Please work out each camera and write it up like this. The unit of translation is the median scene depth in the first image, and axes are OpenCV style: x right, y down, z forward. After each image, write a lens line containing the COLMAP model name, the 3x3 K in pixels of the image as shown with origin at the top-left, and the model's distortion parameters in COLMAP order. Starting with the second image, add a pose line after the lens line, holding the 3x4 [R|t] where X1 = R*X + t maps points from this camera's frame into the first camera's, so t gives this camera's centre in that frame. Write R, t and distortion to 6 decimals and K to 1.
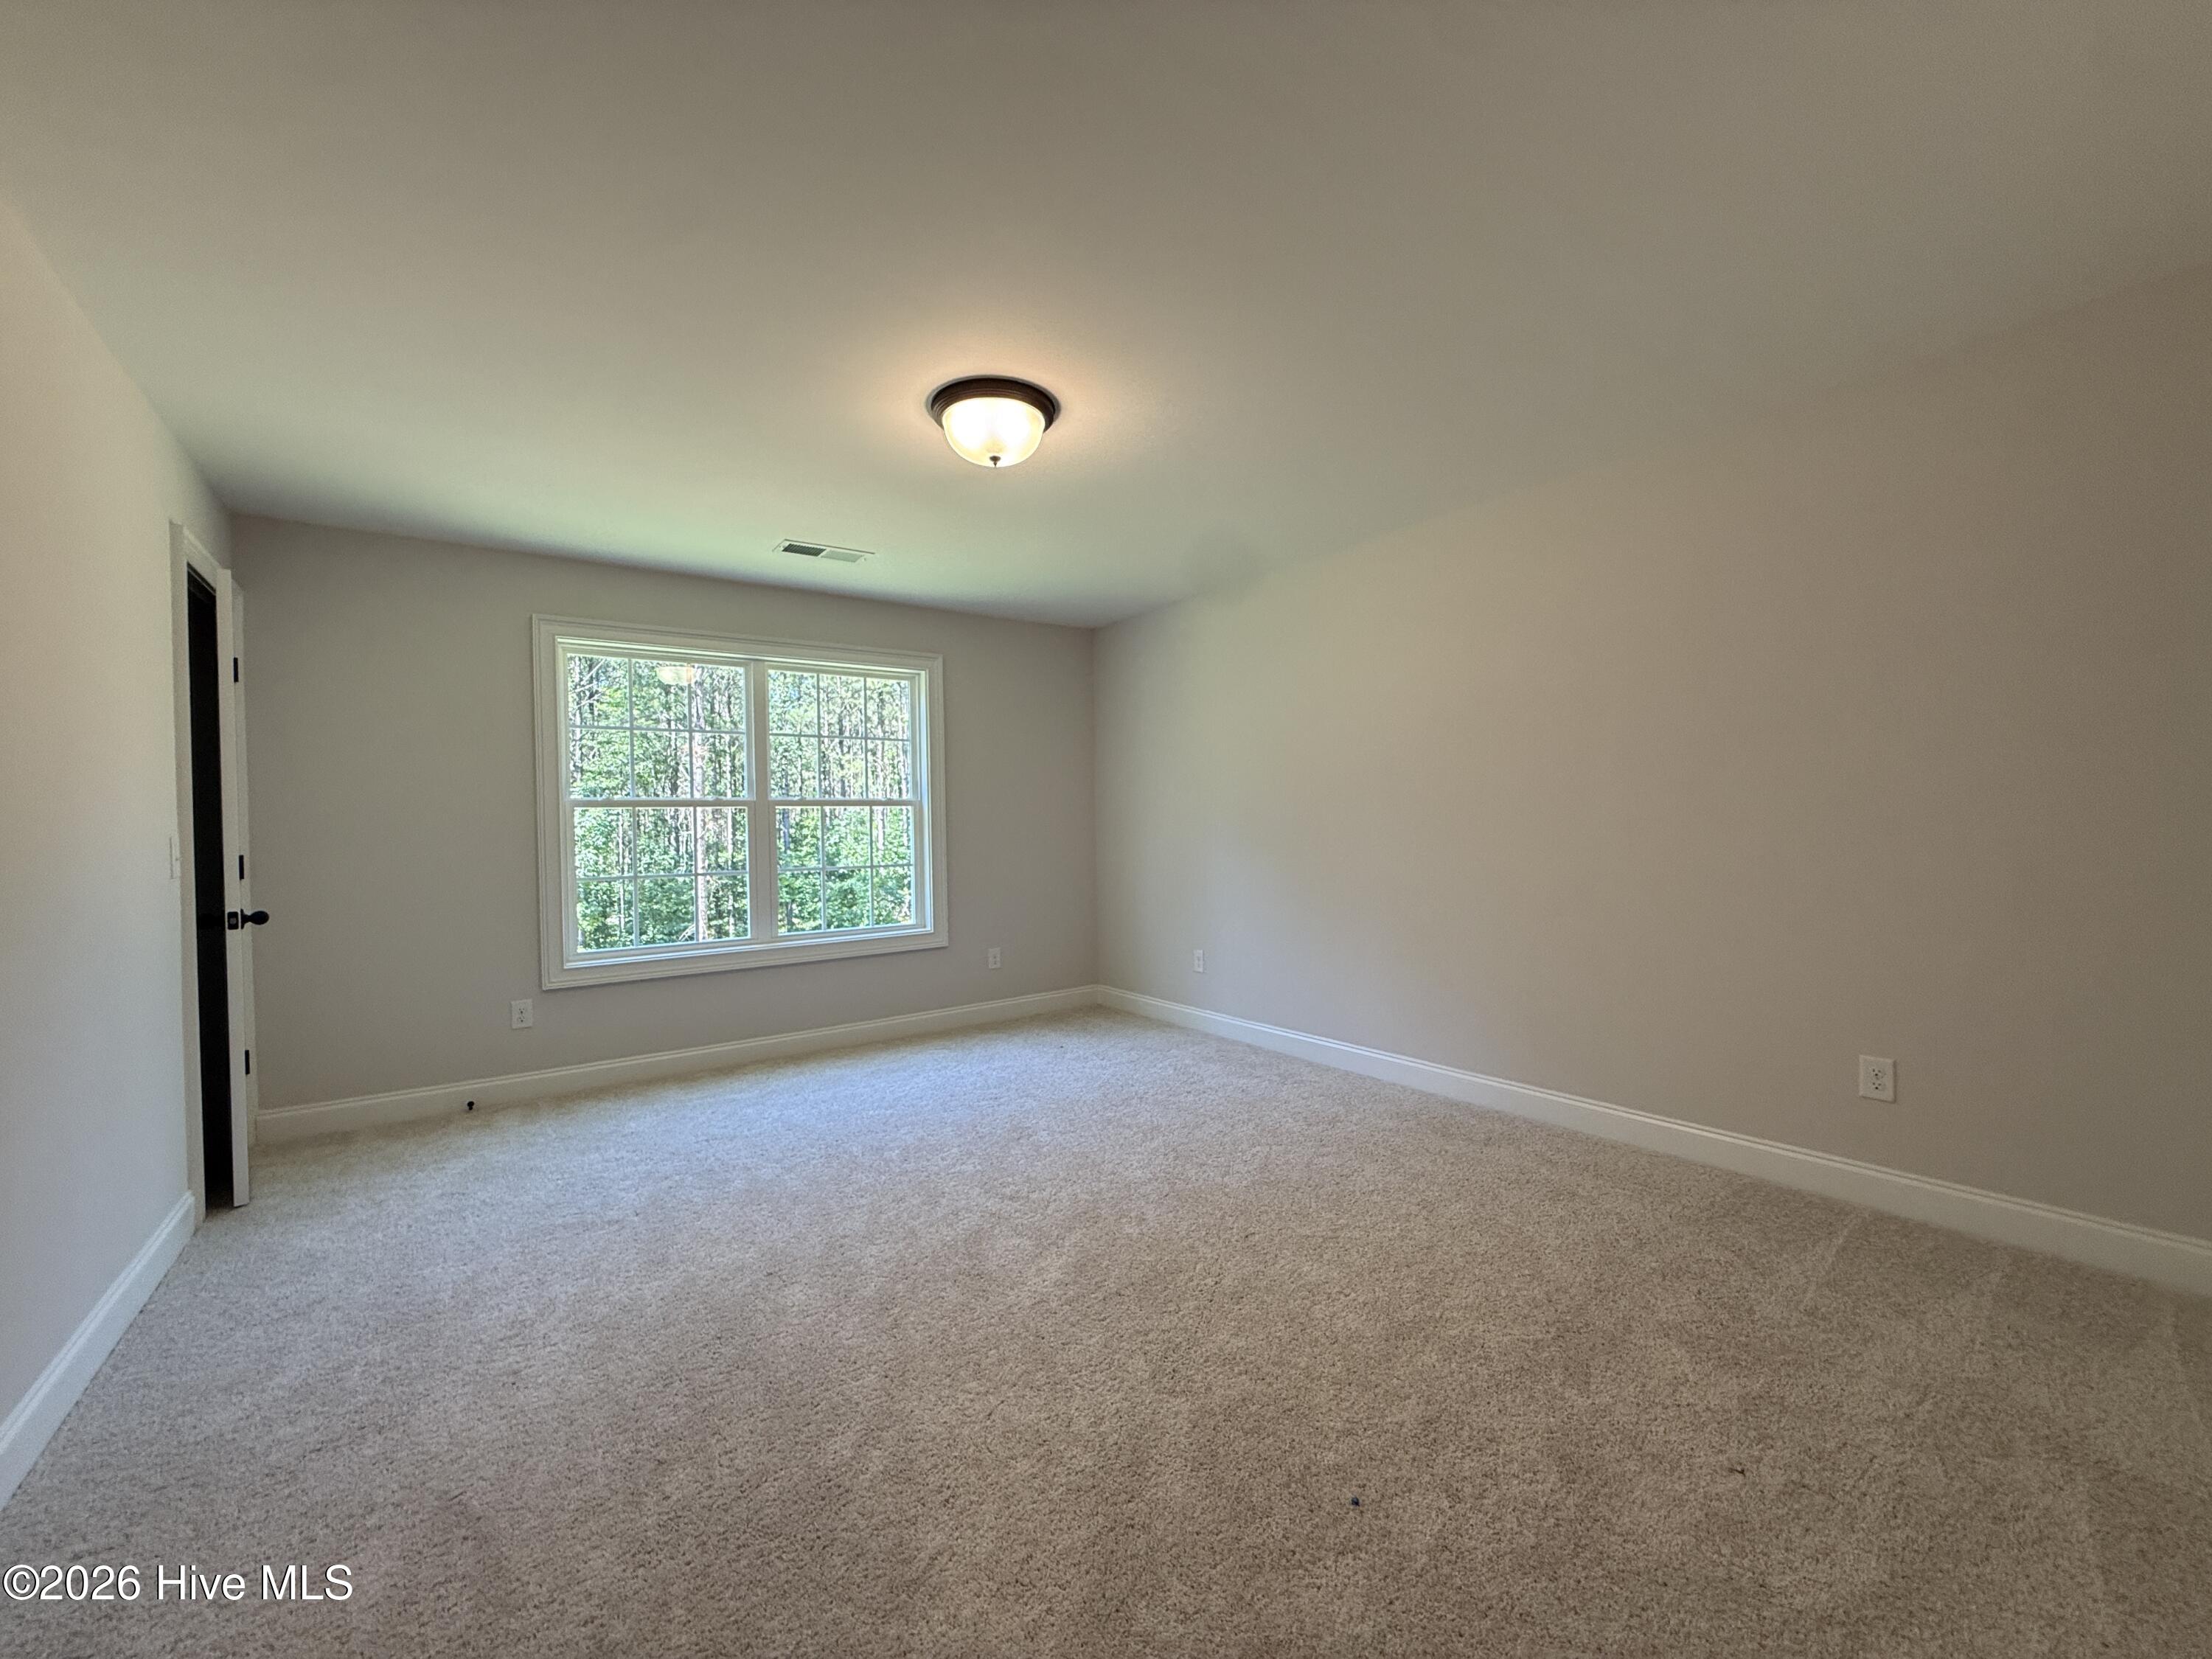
lens RADIAL K [[882.6, 0, 1105.0], [0, 882.6, 832.1], [0, 0, 1]] dist [0.000678, 0.000094]
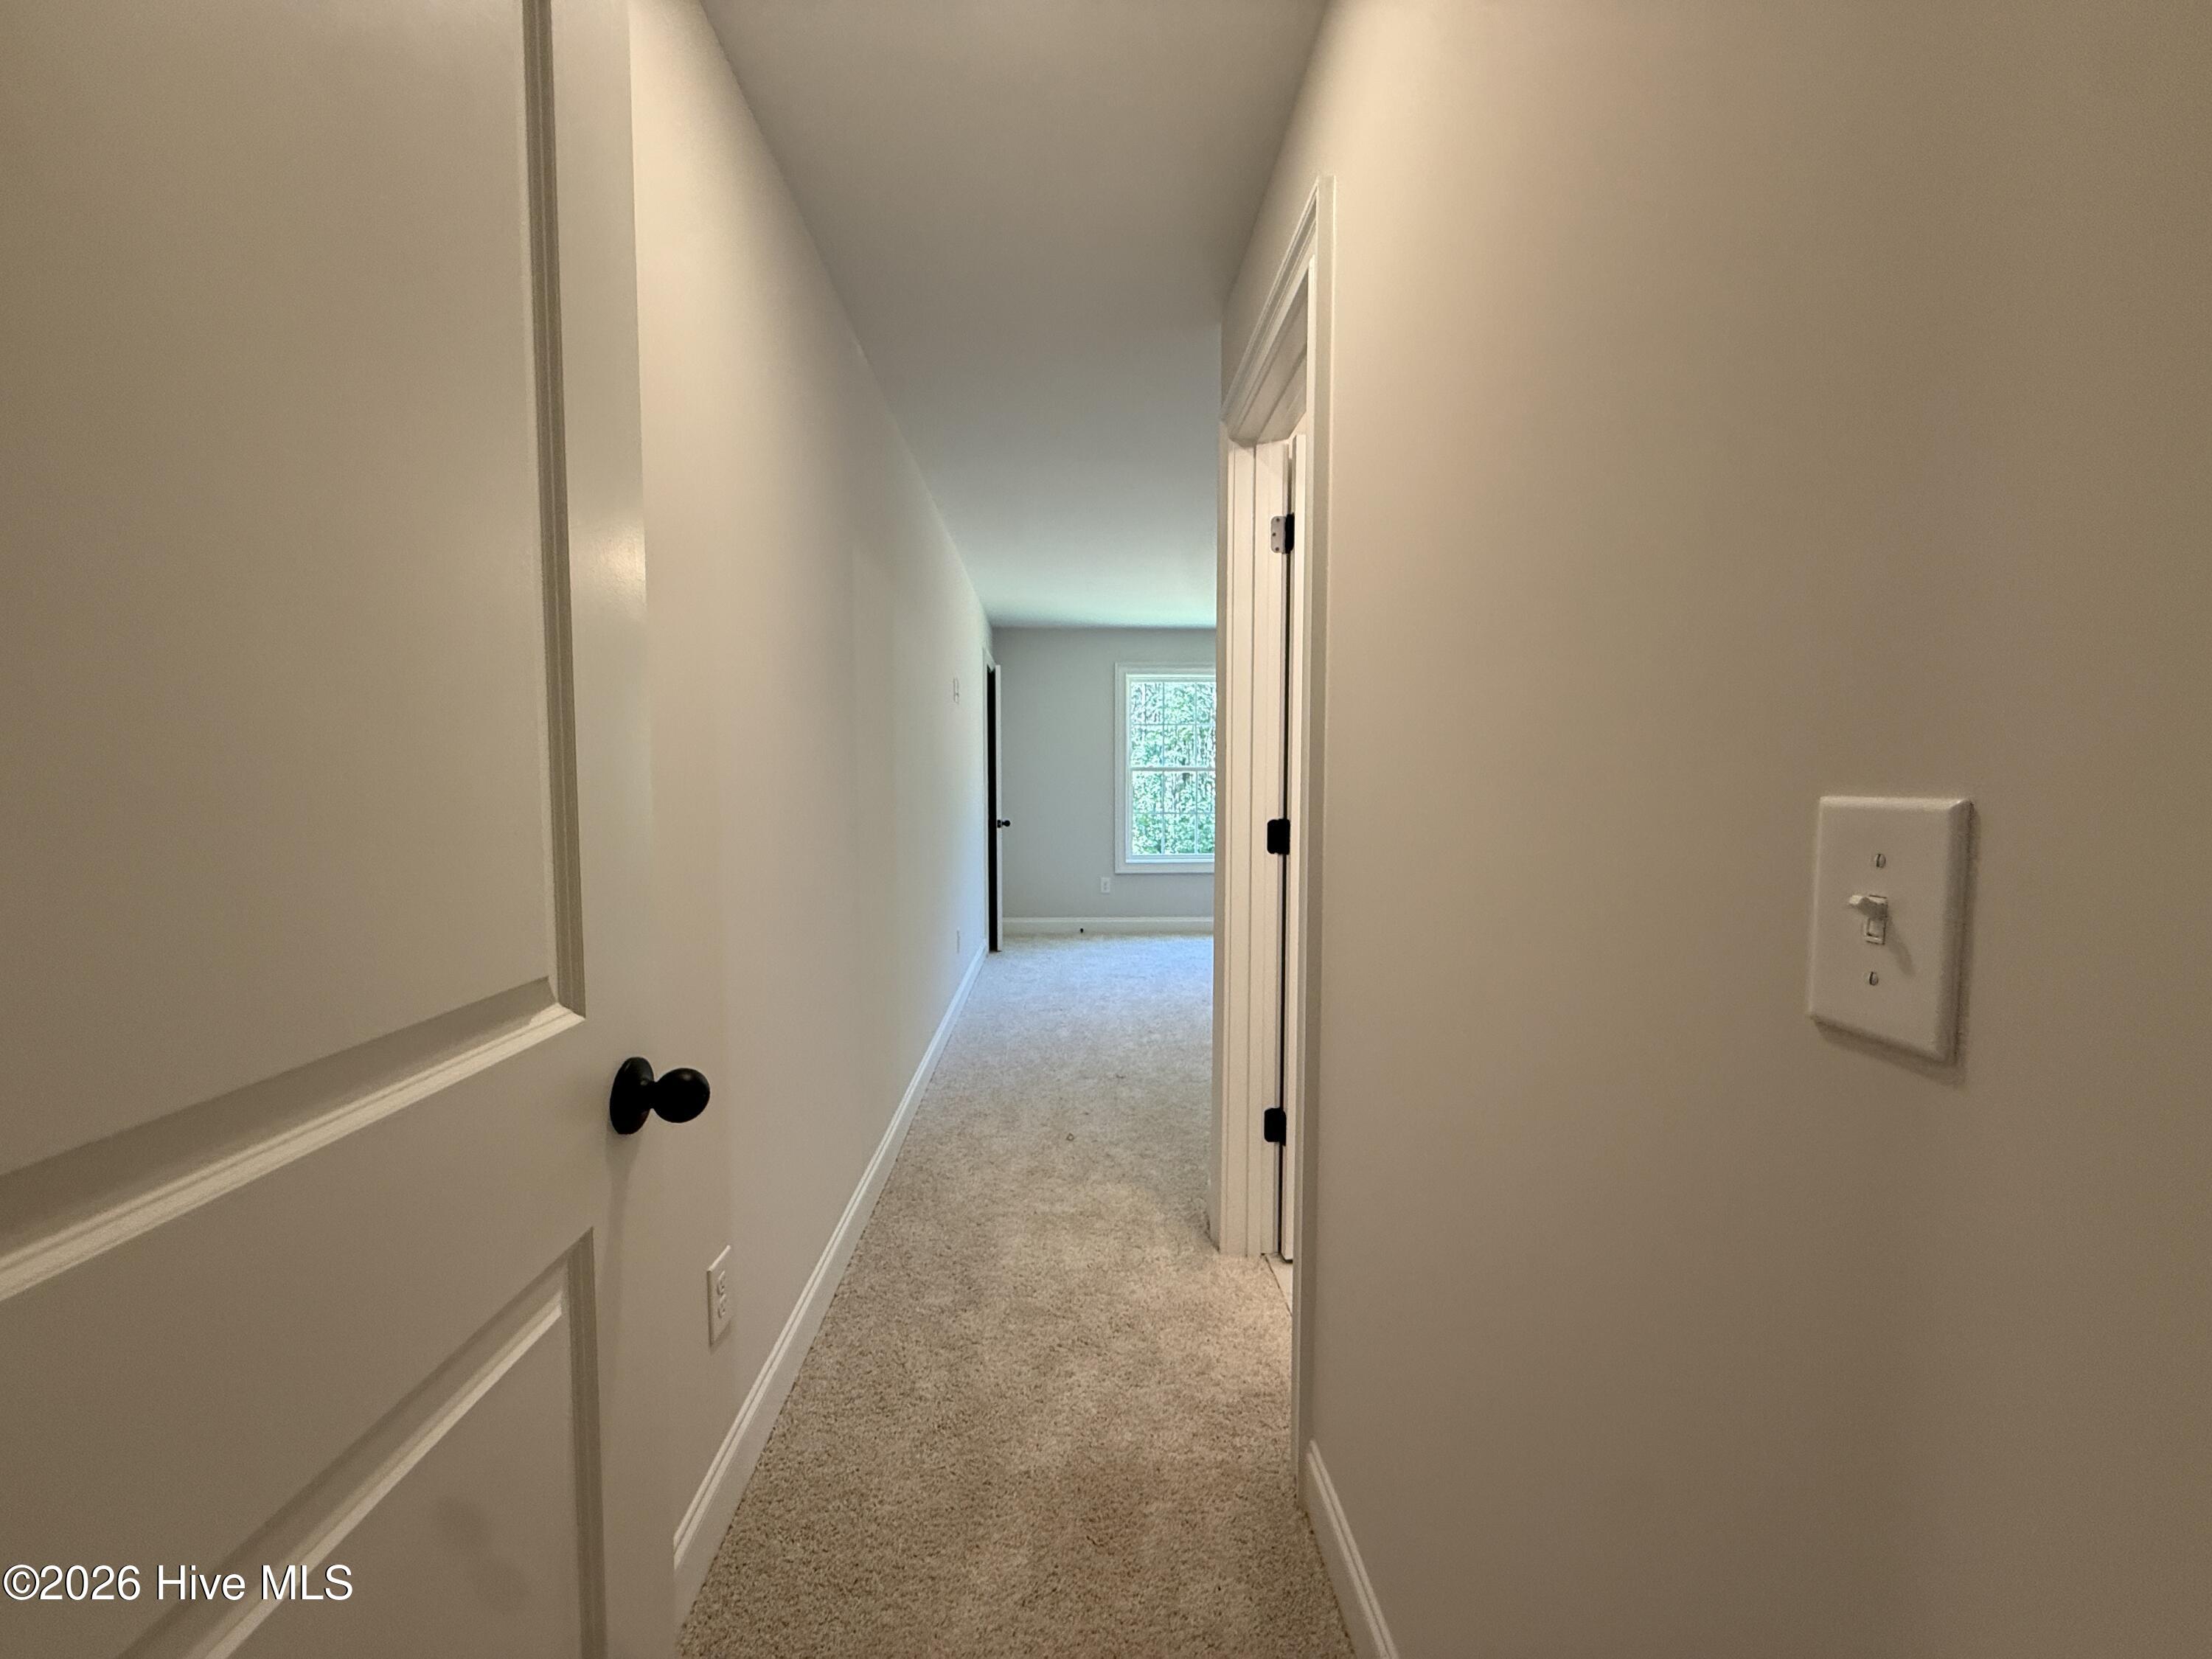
lens RADIAL K [[882.6, 0, 1104.7], [0, 882.6, 831.3], [0, 0, 1]] dist [0.000678, 0.000094]
pose [[0.835244, 0.049810, -0.547619, 0.407282], [-0.020717, 0.998032, 0.059179, -0.015830], [0.549489, -0.038084, 0.834632, -0.637776]]
